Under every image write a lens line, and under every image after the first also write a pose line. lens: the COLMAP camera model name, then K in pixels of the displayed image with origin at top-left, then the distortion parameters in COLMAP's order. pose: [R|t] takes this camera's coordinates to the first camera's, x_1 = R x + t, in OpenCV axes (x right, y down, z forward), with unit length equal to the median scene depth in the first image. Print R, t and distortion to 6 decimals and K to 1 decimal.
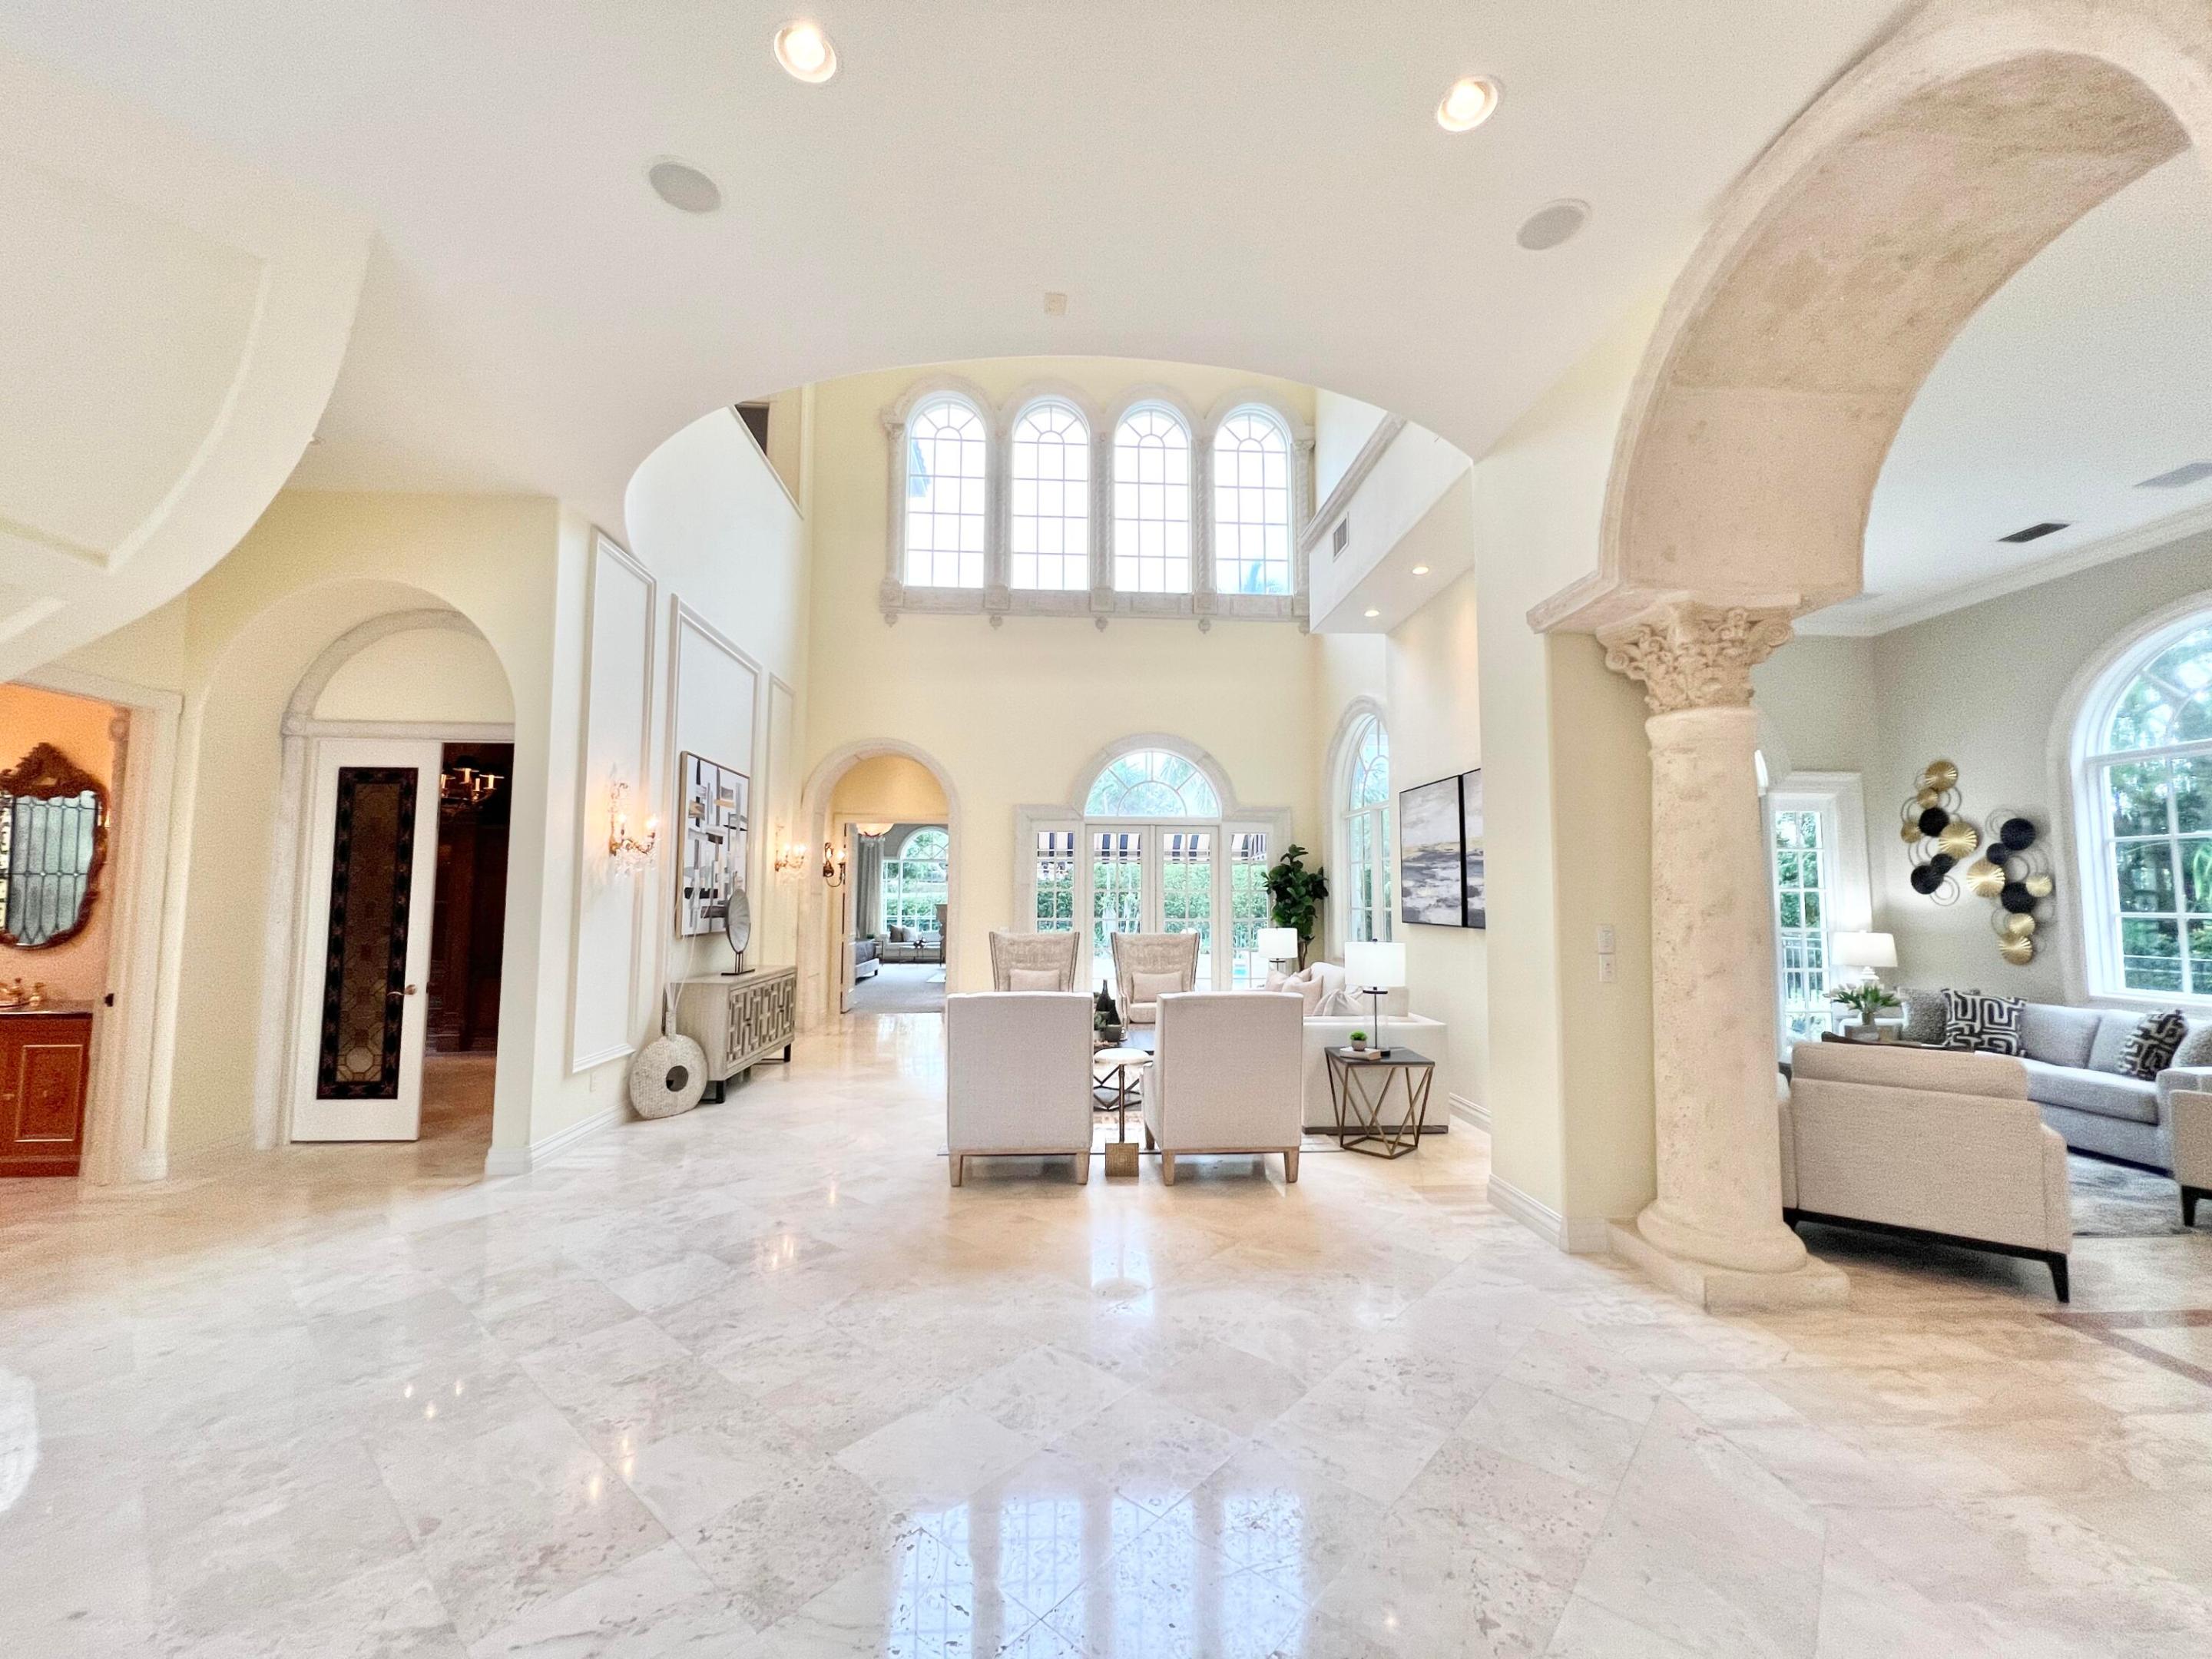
lens RADIAL K [[909.0, 0, 1102.3], [0, 909.0, 825.5], [0, 0, 1]] dist [-0.000875, -0.000107]
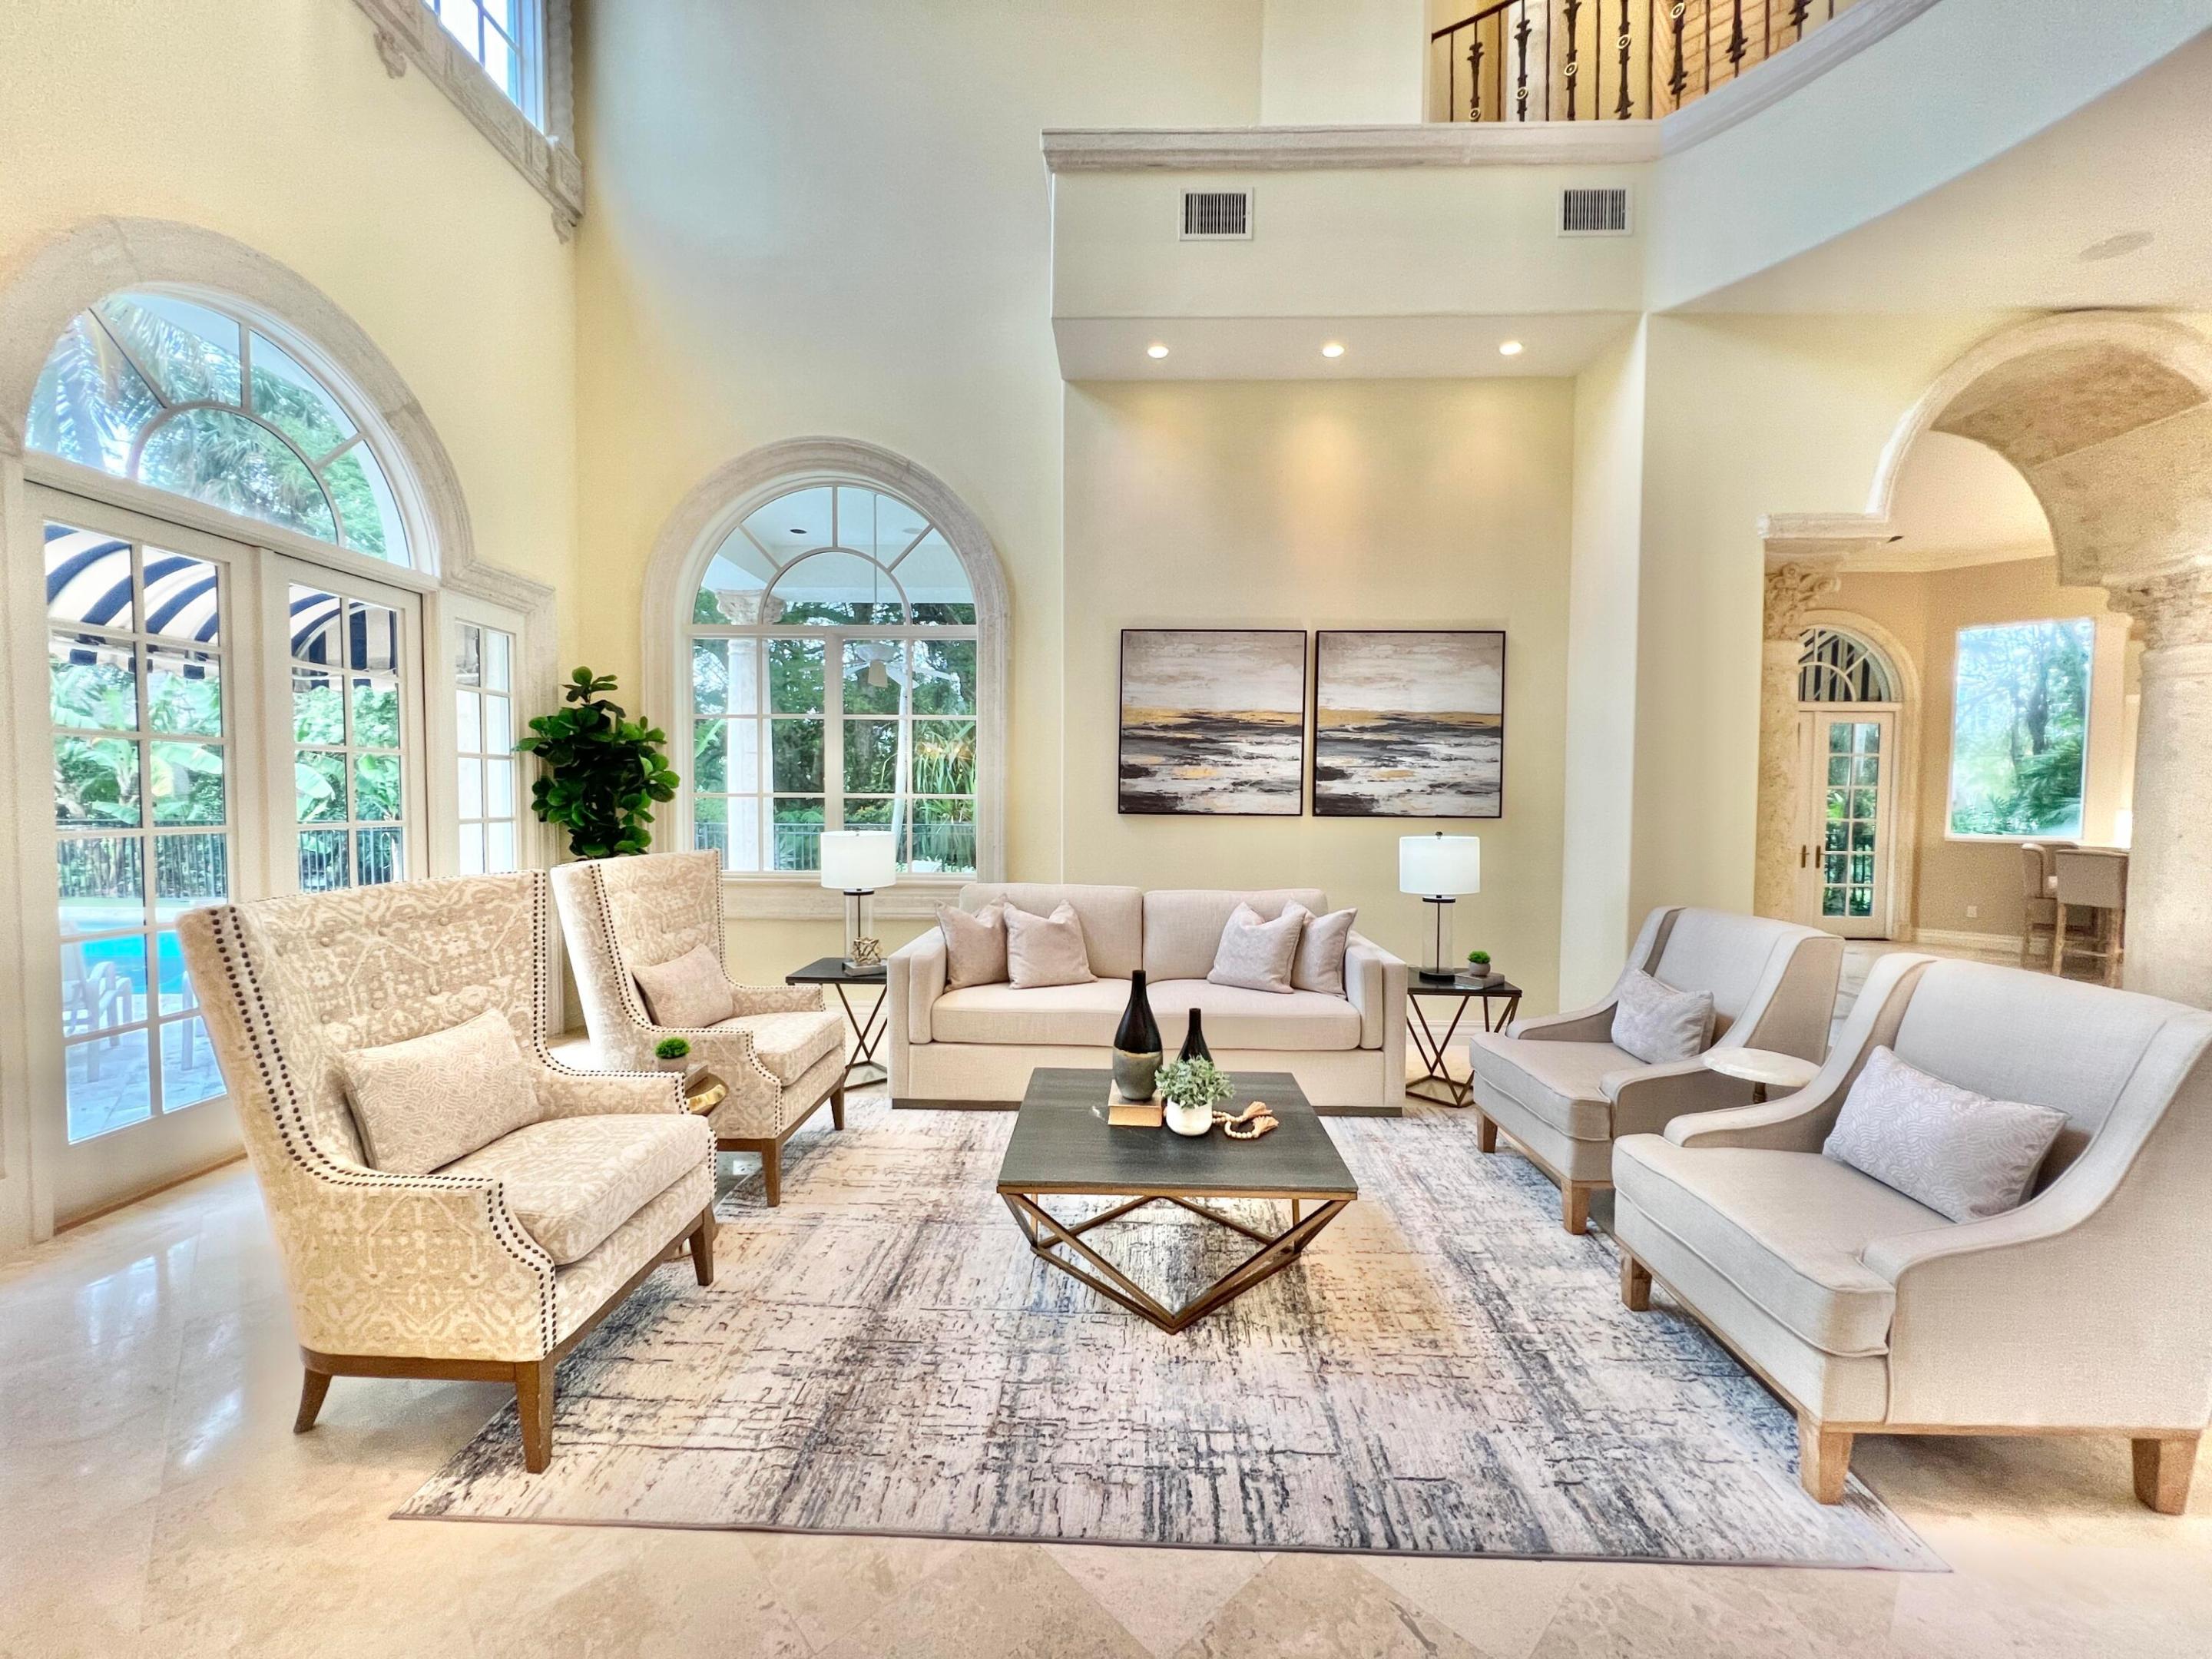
lens RADIAL K [[909.0, 0, 1106.6], [0, 909.0, 827.1], [0, 0, 1]] dist [-0.000875, -0.000107]
pose [[0.065683, -0.043993, 0.996870, -0.388033], [-0.084005, 0.995237, 0.049456, 0.084307], [-0.994298, -0.086991, 0.061675, 0.981143]]
